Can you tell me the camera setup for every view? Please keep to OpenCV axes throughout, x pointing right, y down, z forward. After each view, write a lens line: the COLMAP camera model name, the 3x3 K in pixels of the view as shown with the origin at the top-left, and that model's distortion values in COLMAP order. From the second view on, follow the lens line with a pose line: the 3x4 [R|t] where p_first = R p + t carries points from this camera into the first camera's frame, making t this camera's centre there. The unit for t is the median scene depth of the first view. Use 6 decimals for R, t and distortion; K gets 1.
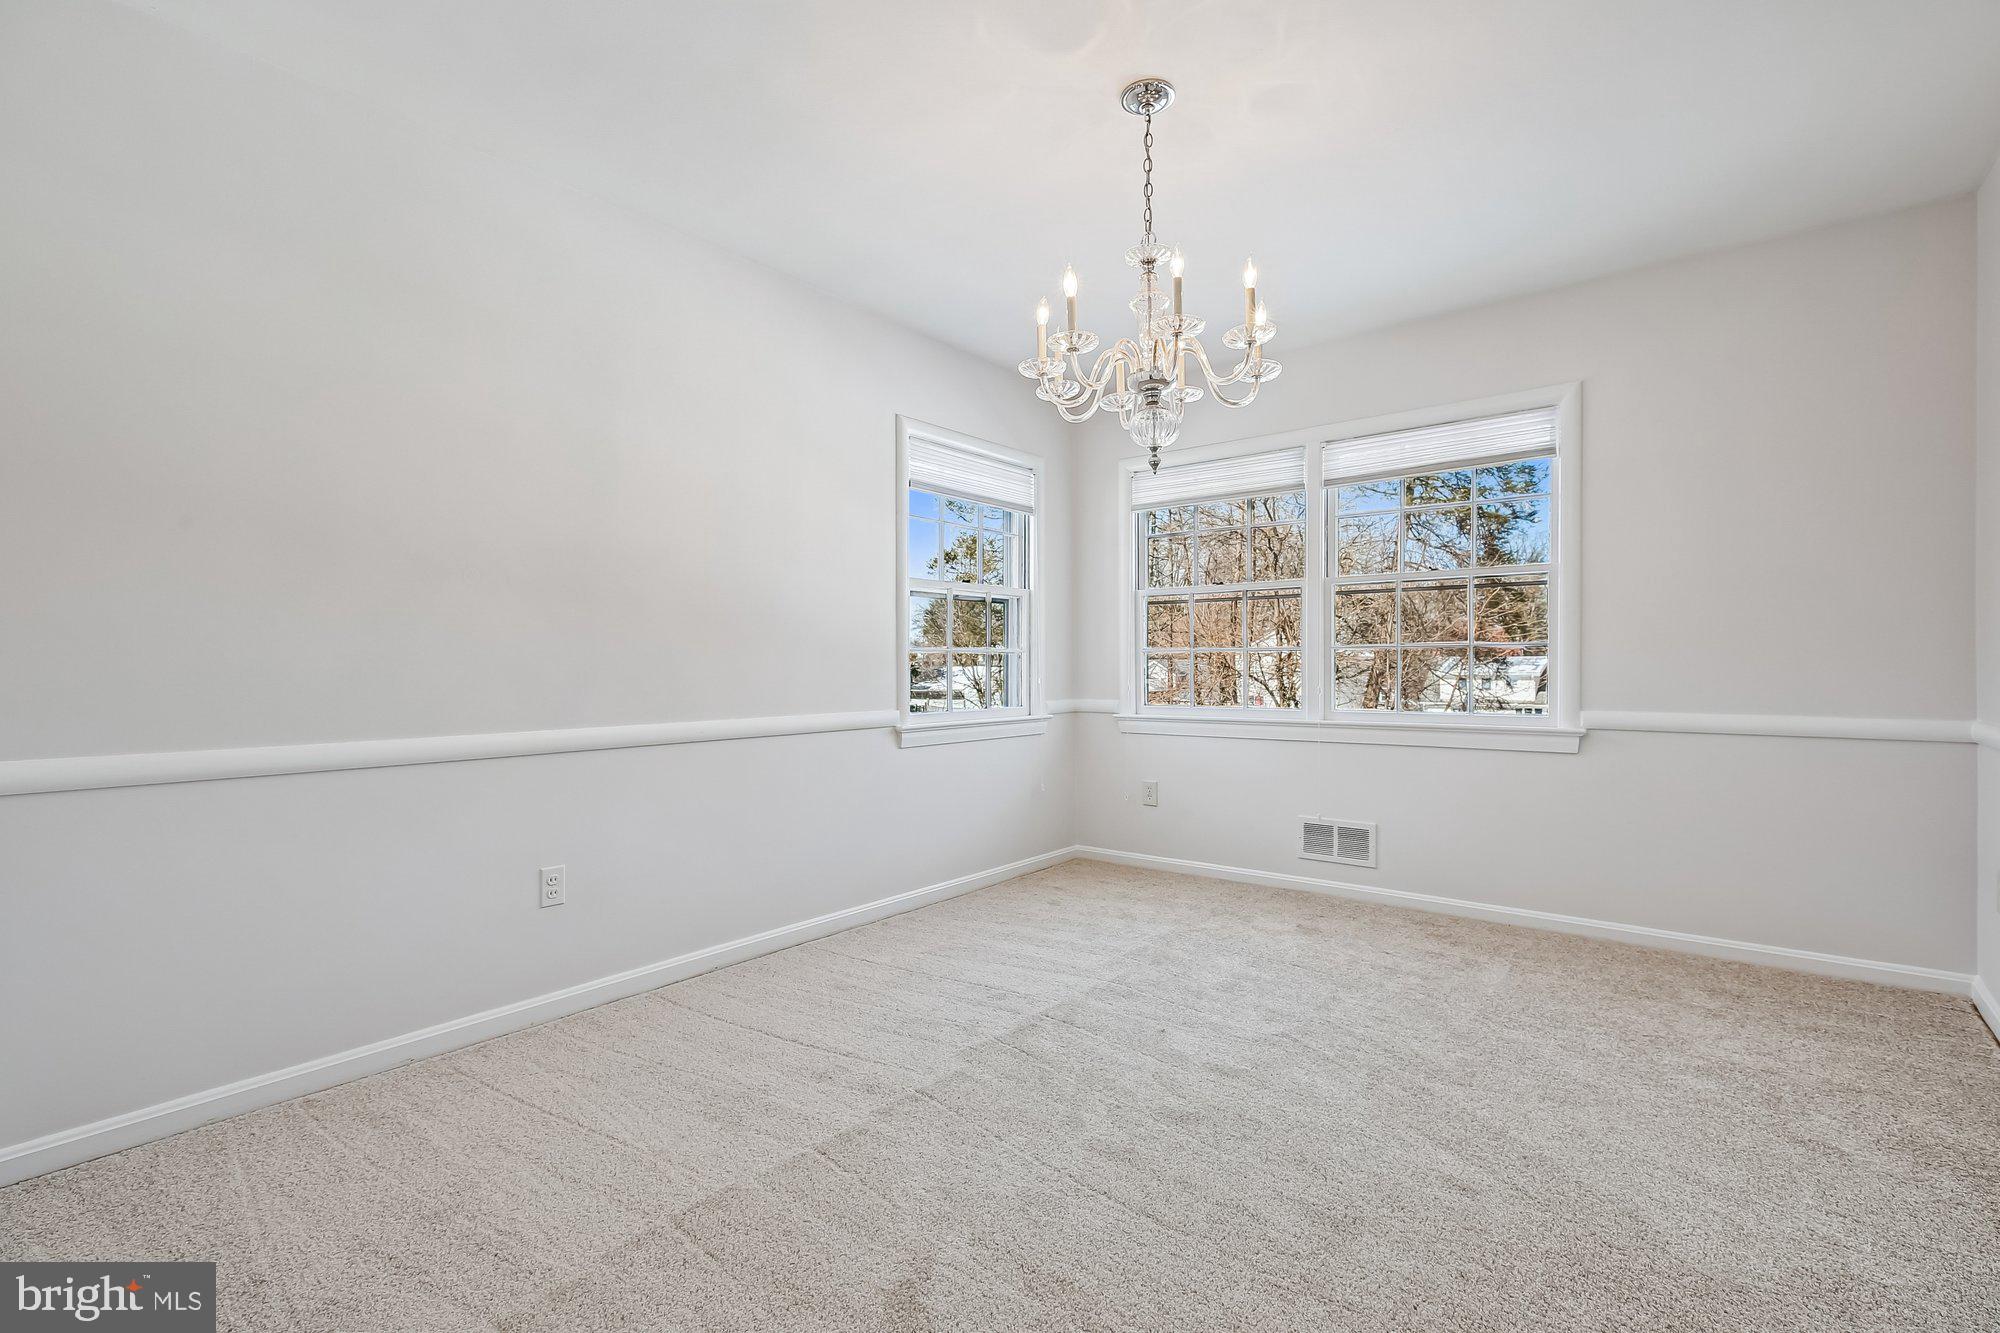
lens RADIAL K [[925.4, 0, 1009.0], [0, 925.4, 660.3], [0, 0, 1]] dist [-0.033570, 0.004525]
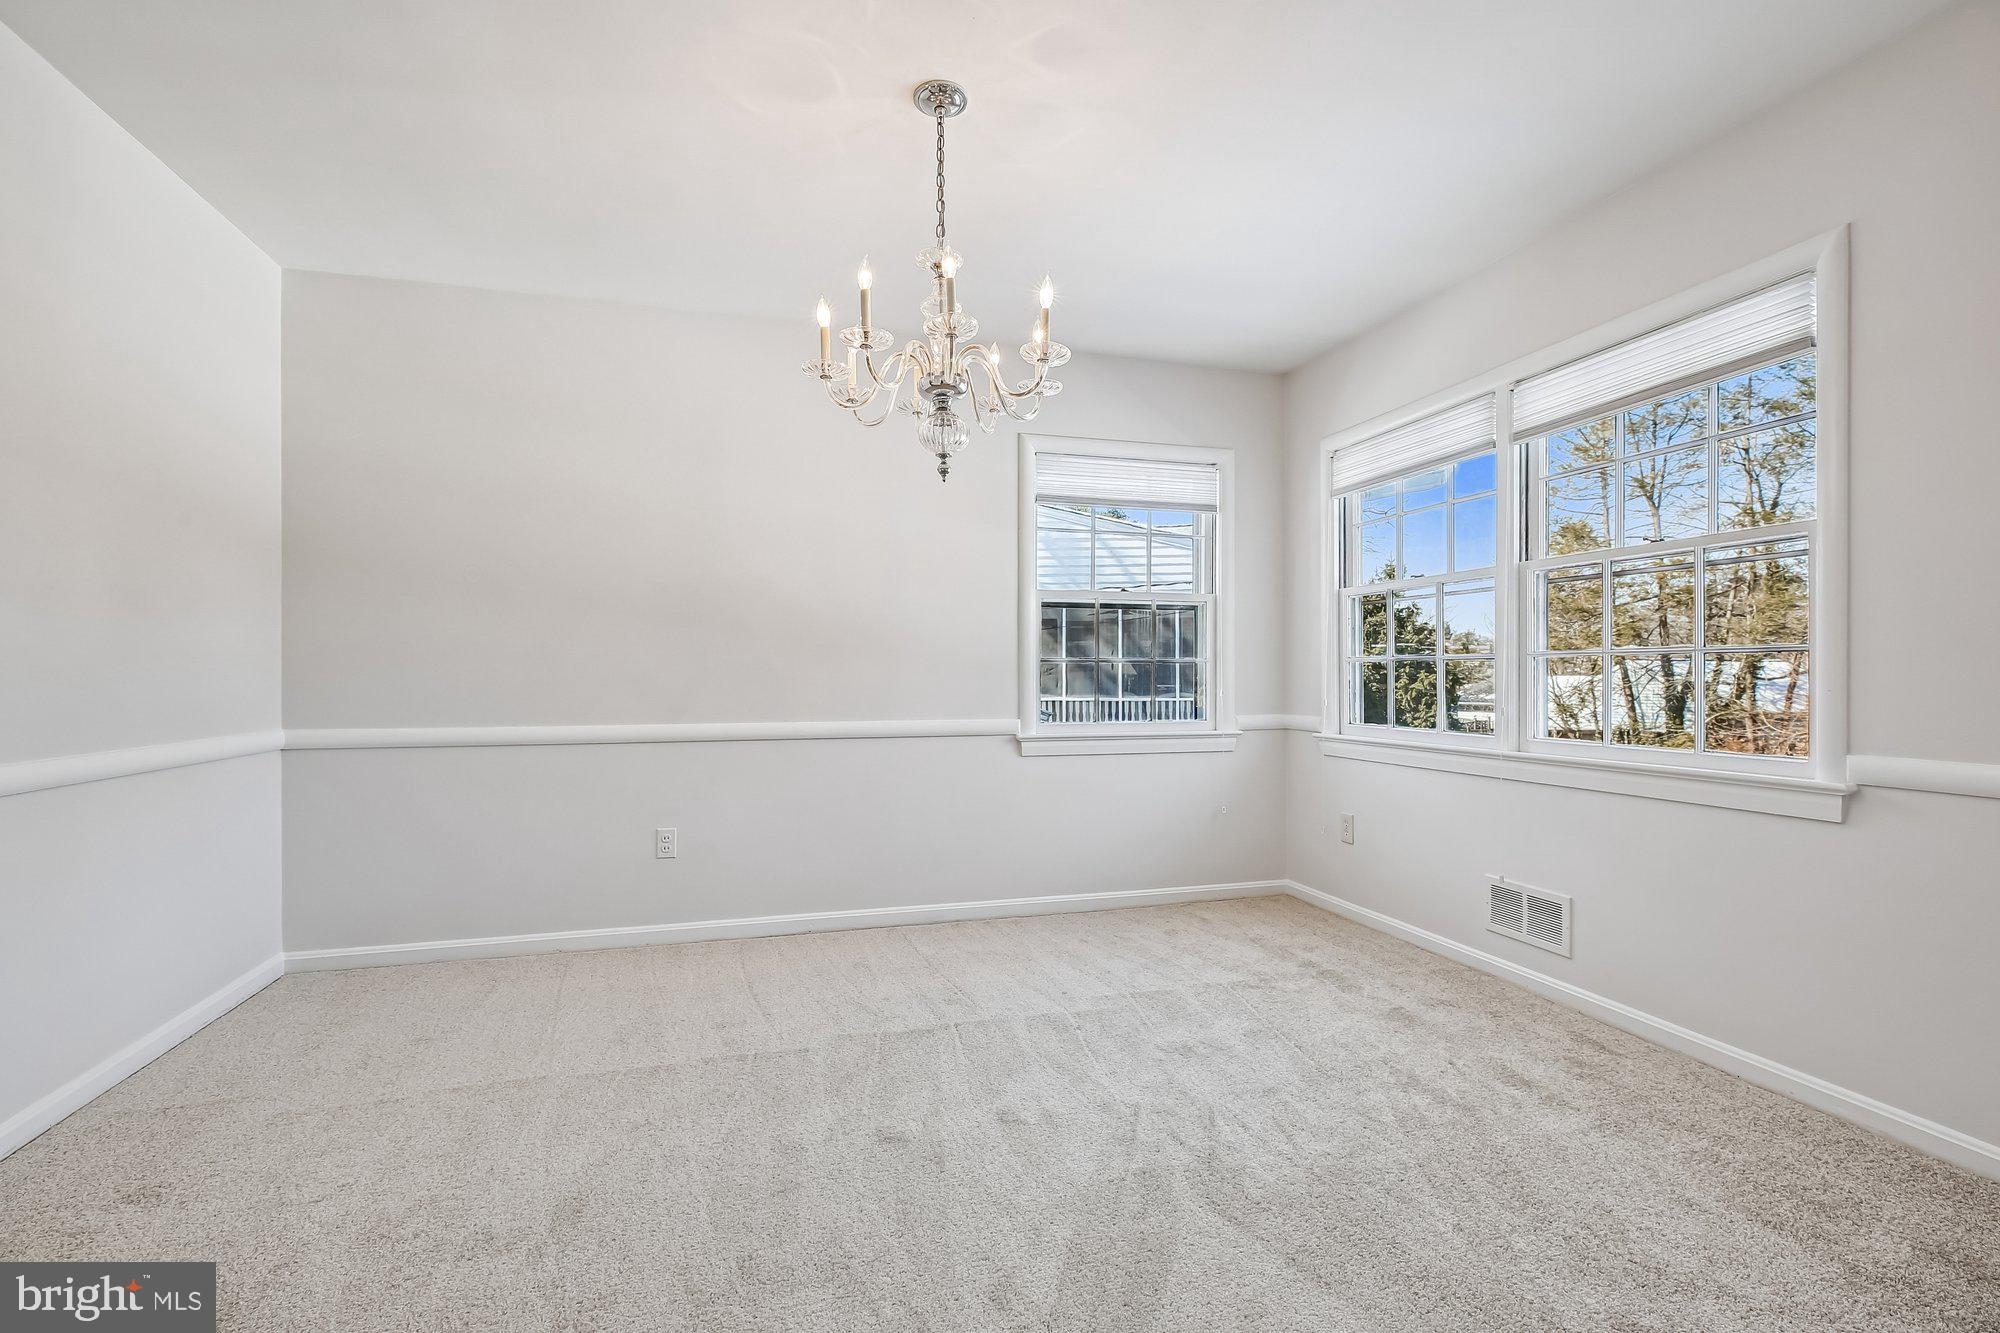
lens RADIAL K [[925.4, 0, 958.8], [0, 925.4, 664.2], [0, 0, 1]] dist [-0.033570, 0.004525]
pose [[0.803561, -0.002663, -0.595217, 0.455001], [-0.000282, 0.999988, -0.004854, -0.002525], [0.595223, 0.004069, 0.803550, 0.137110]]
